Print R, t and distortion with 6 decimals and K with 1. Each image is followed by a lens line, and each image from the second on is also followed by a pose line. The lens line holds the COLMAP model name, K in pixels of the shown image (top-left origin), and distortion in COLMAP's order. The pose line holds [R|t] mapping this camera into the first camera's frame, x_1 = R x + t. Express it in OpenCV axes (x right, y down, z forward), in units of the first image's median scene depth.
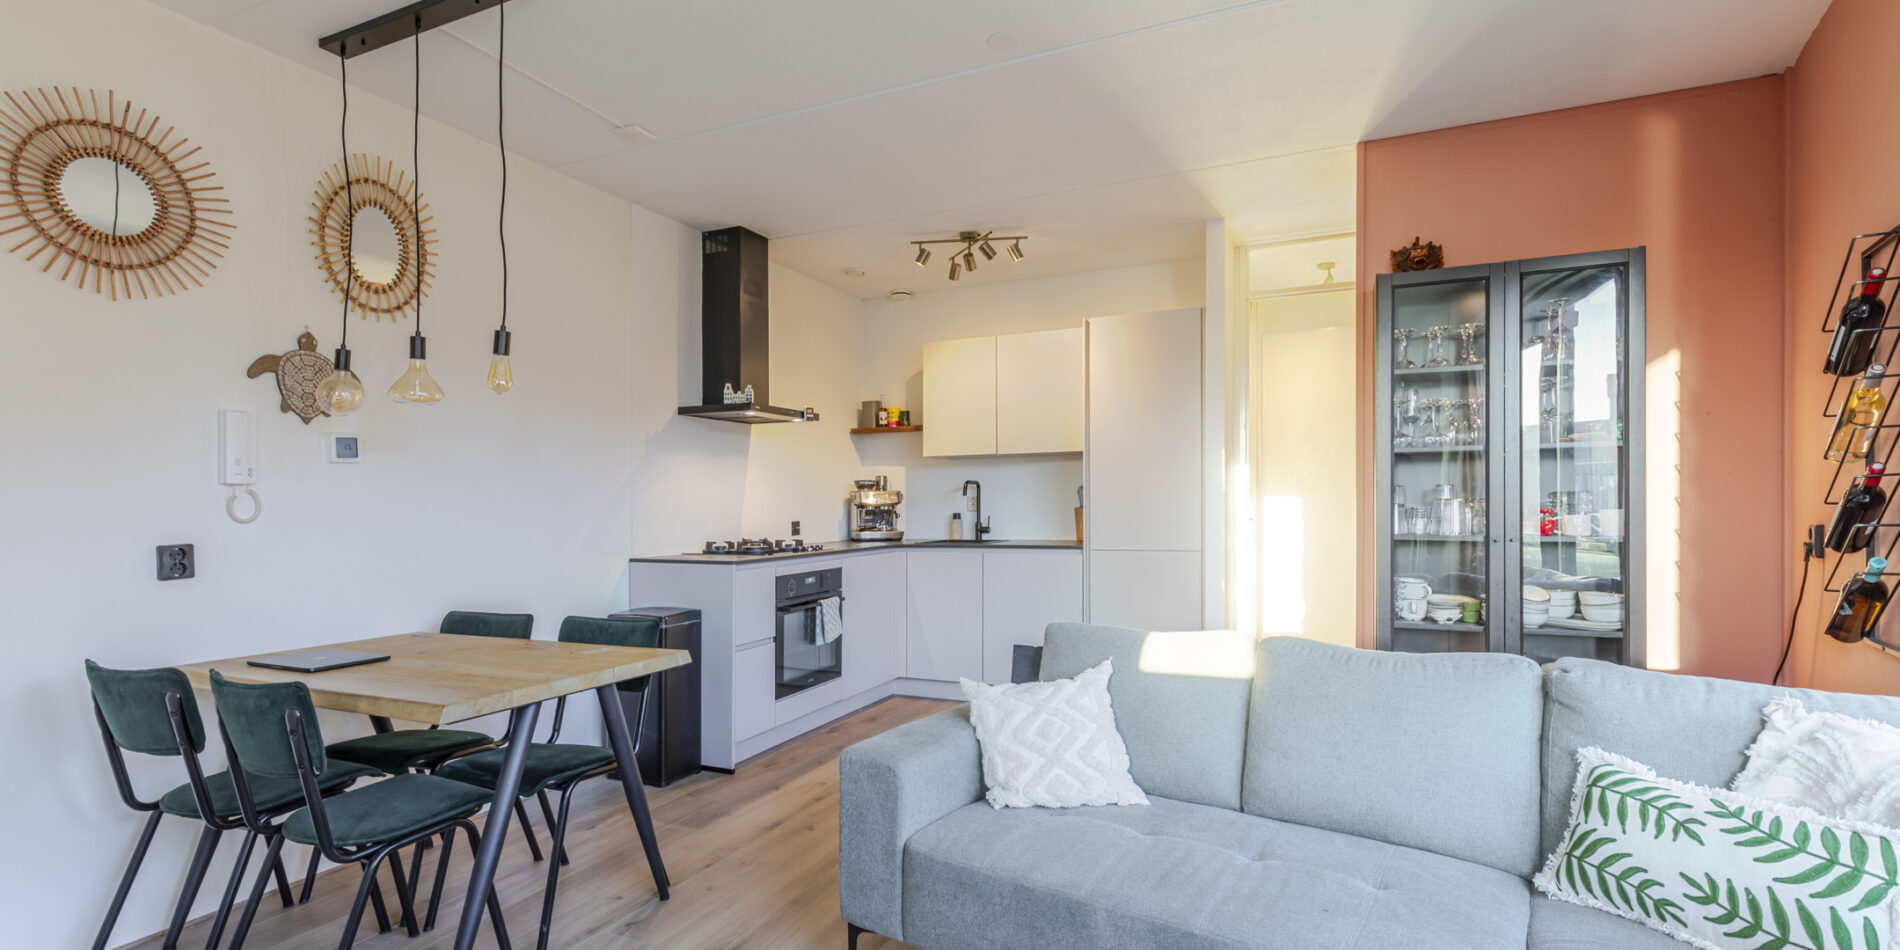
lens RADIAL K [[852.1, 0, 946.4], [0, 852.1, 481.2], [0, 0, 1]] dist [0.006427, -0.001537]
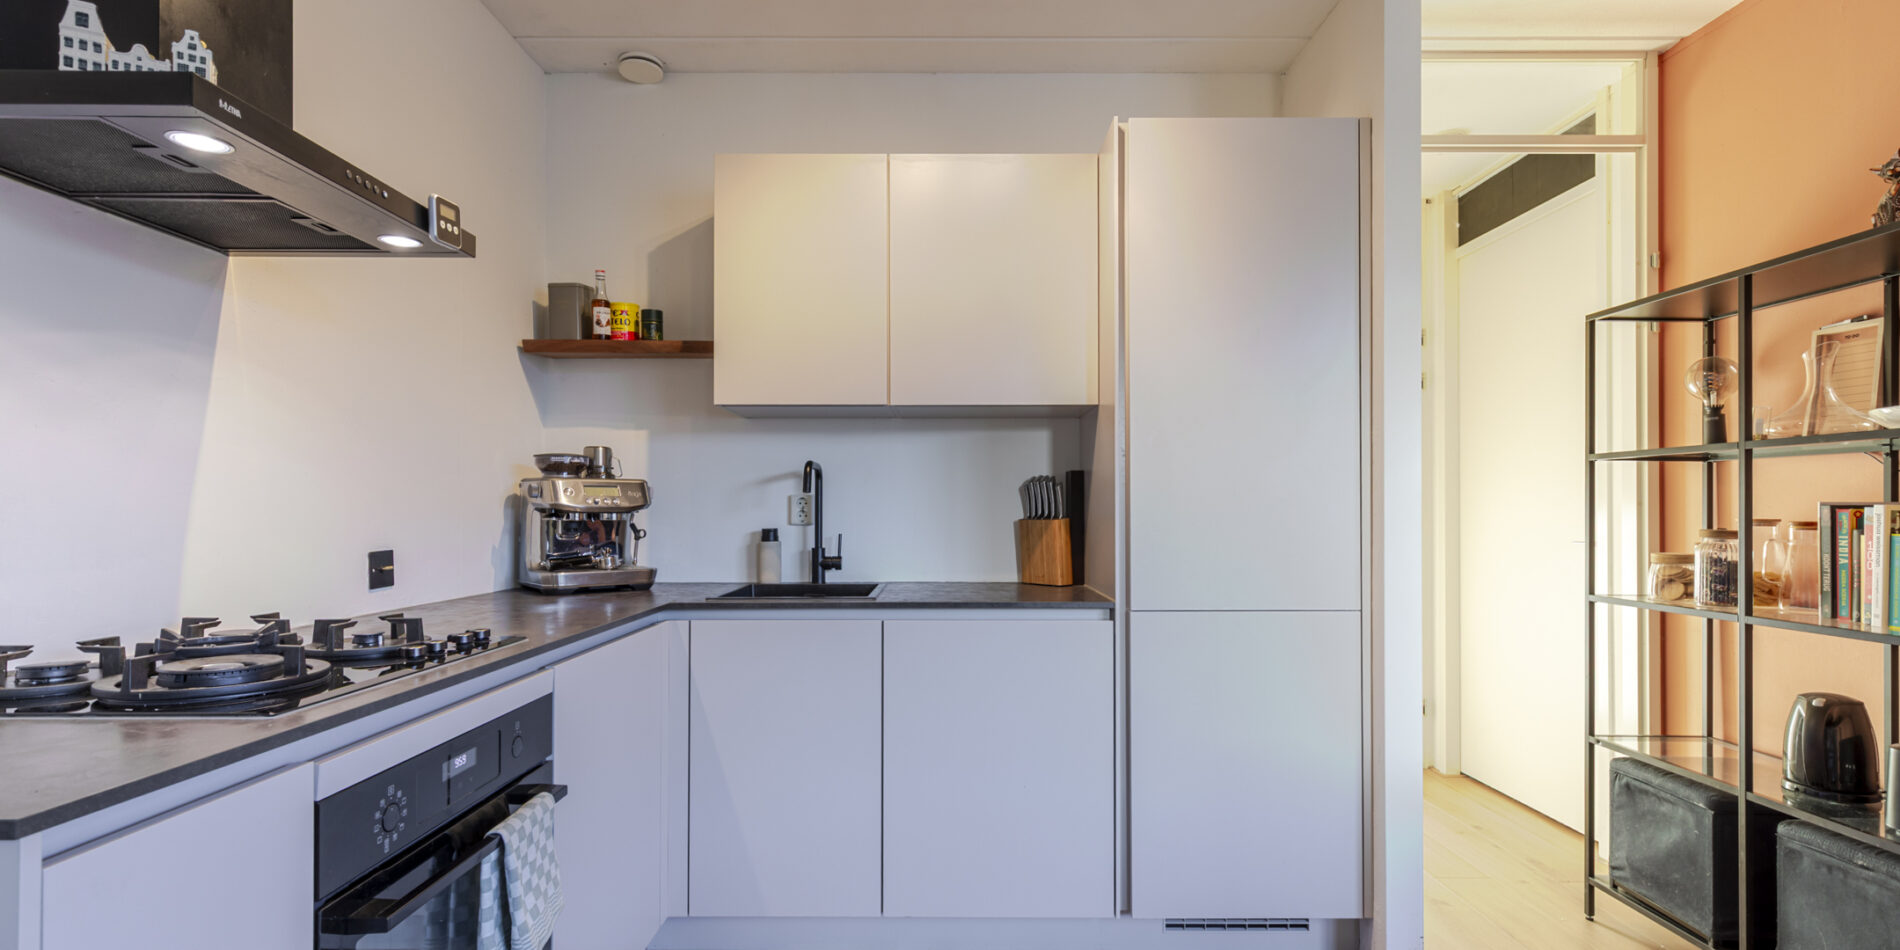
lens RADIAL K [[867.4, 0, 951.2], [0, 867.4, 506.6], [0, 0, 1]] dist [0.004888, -0.000064]
pose [[0.906938, 0.012866, 0.421068, -0.111701], [-0.021671, 0.999635, 0.016131, 0.015980], [-0.420706, -0.023755, 0.906886, 0.553704]]
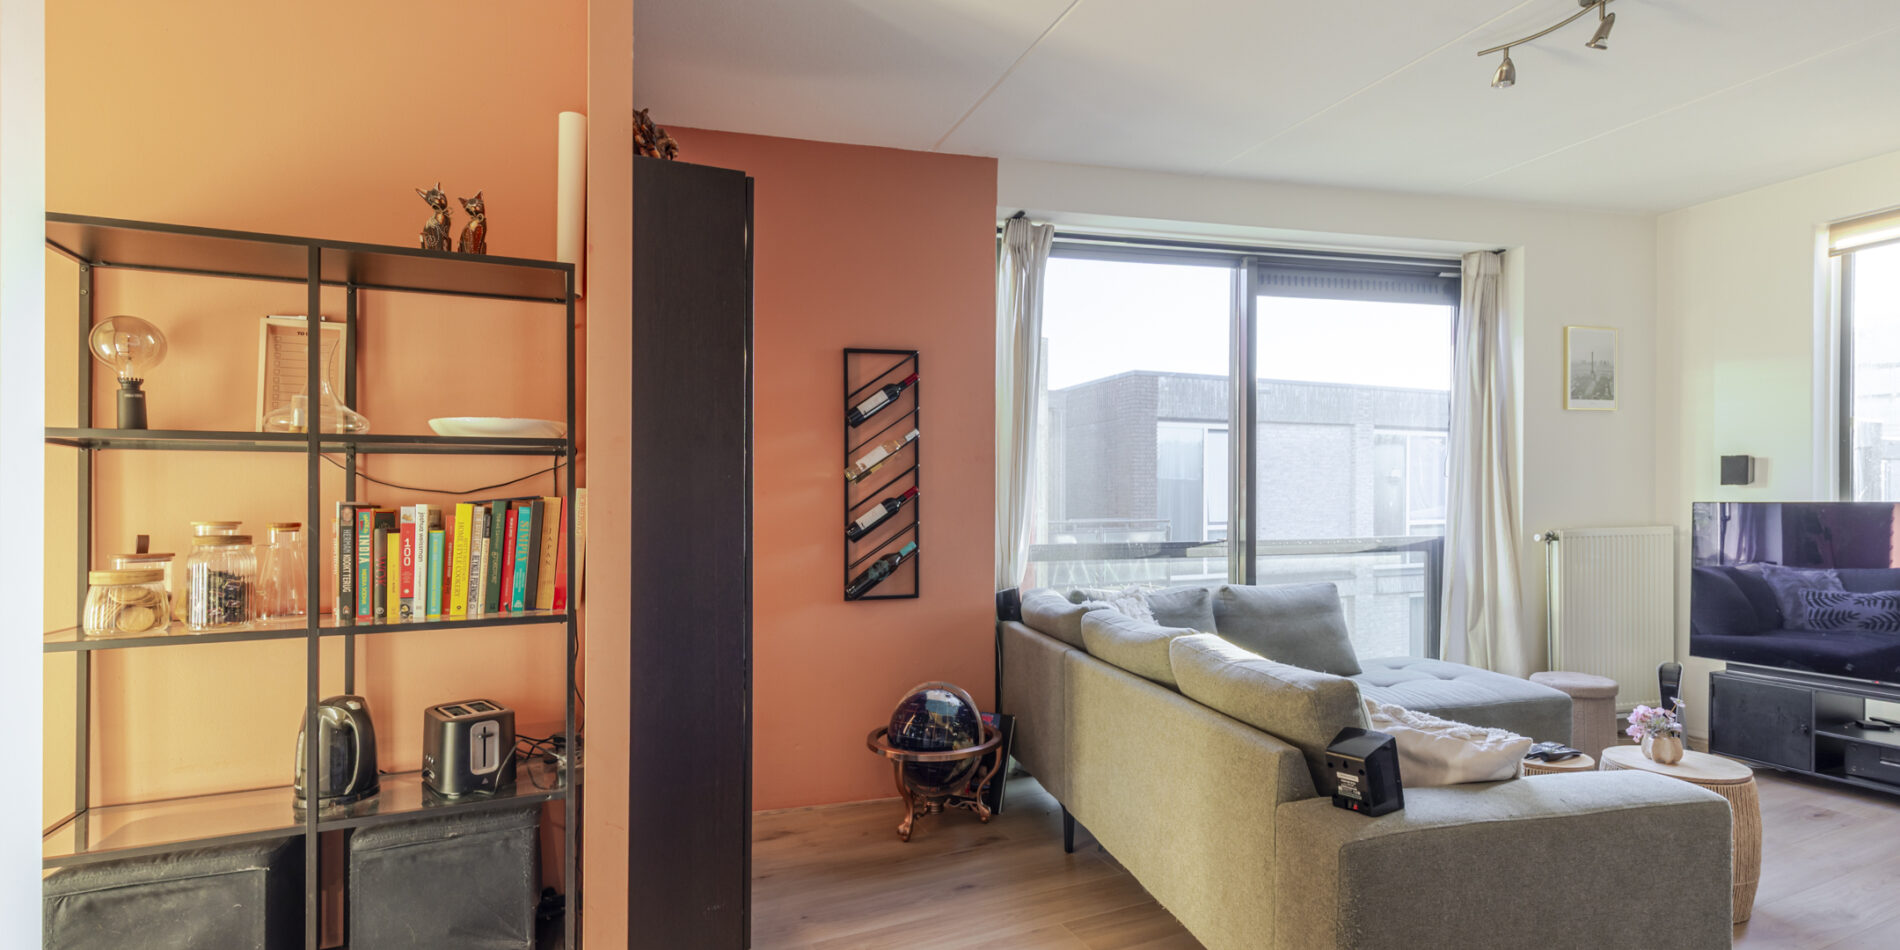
lens RADIAL K [[851.9, 0, 951.9], [0, 851.9, 515.8], [0, 0, 1]] dist [0.001865, 0.000002]
pose [[-0.748943, 0.010773, 0.662547, -0.043348], [0.001329, 0.999890, -0.014755, 0.023603], [-0.662633, -0.010170, -0.748875, 0.839236]]
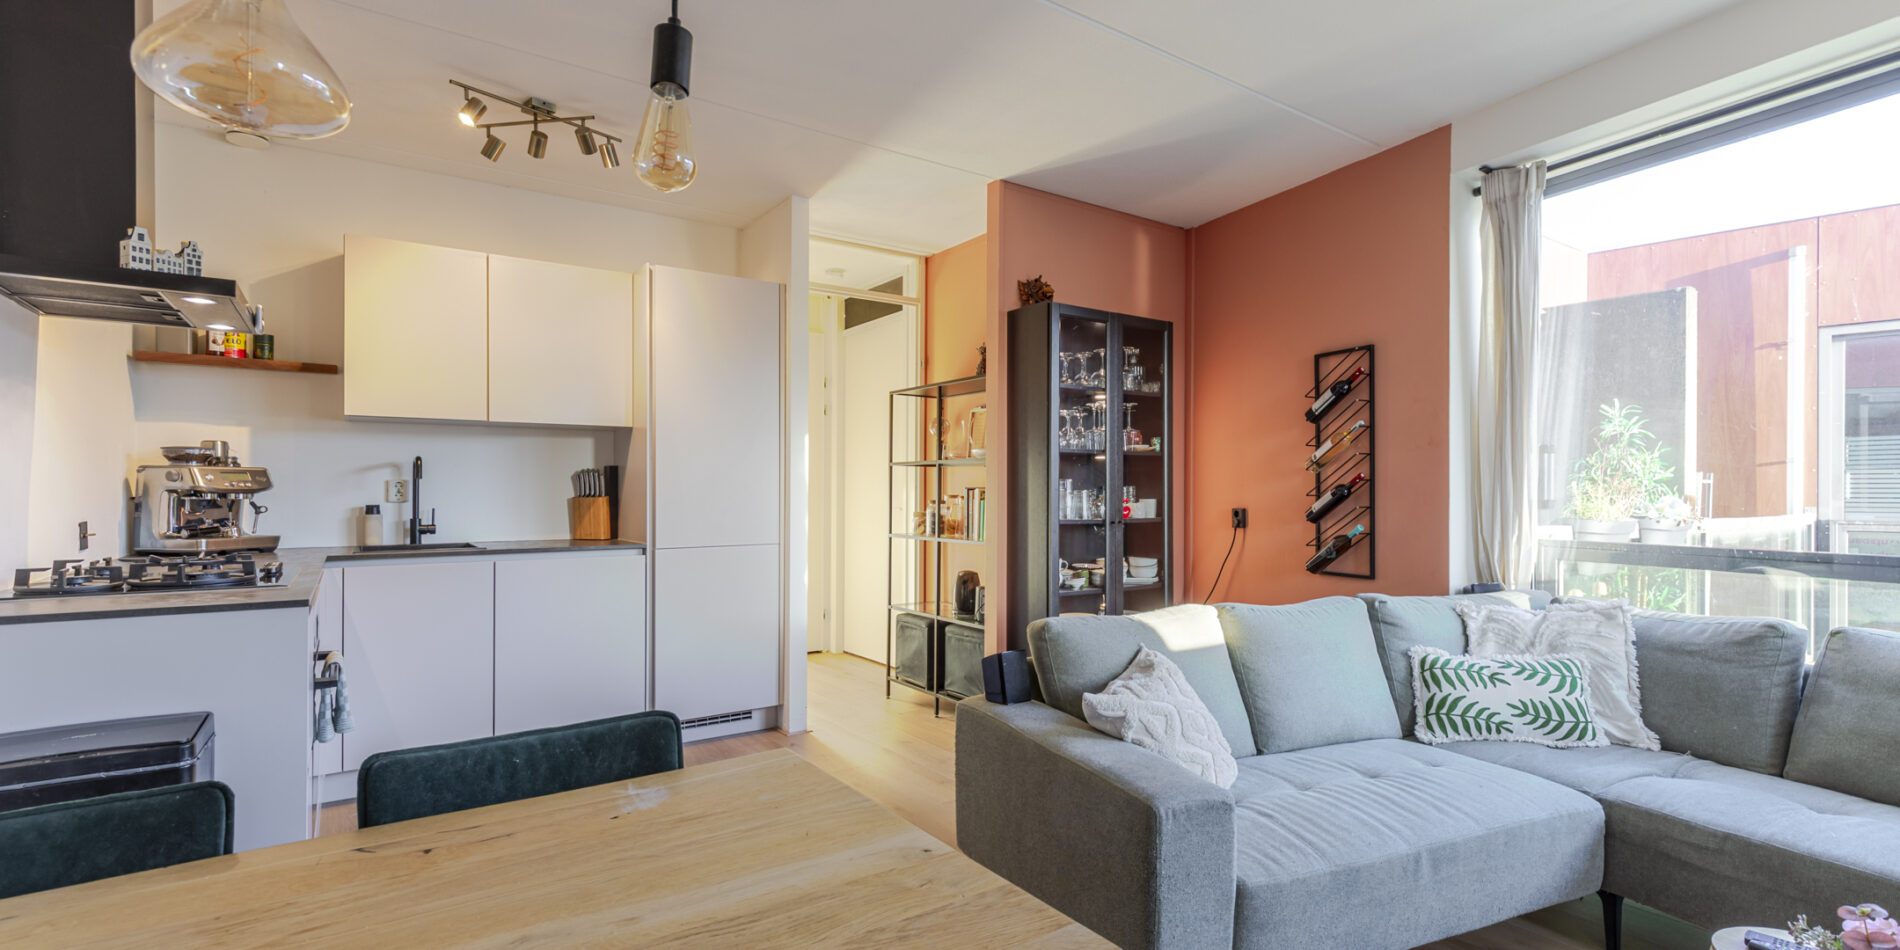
lens RADIAL K [[852.1, 0, 946.4], [0, 852.1, 481.2], [0, 0, 1]] dist [0.006427, -0.001537]
pose [[0.511471, 0.021538, 0.859030, -0.356218], [-0.028177, 0.999569, -0.008285, 0.013337], [-0.858838, -0.019967, 0.511858, 0.312307]]
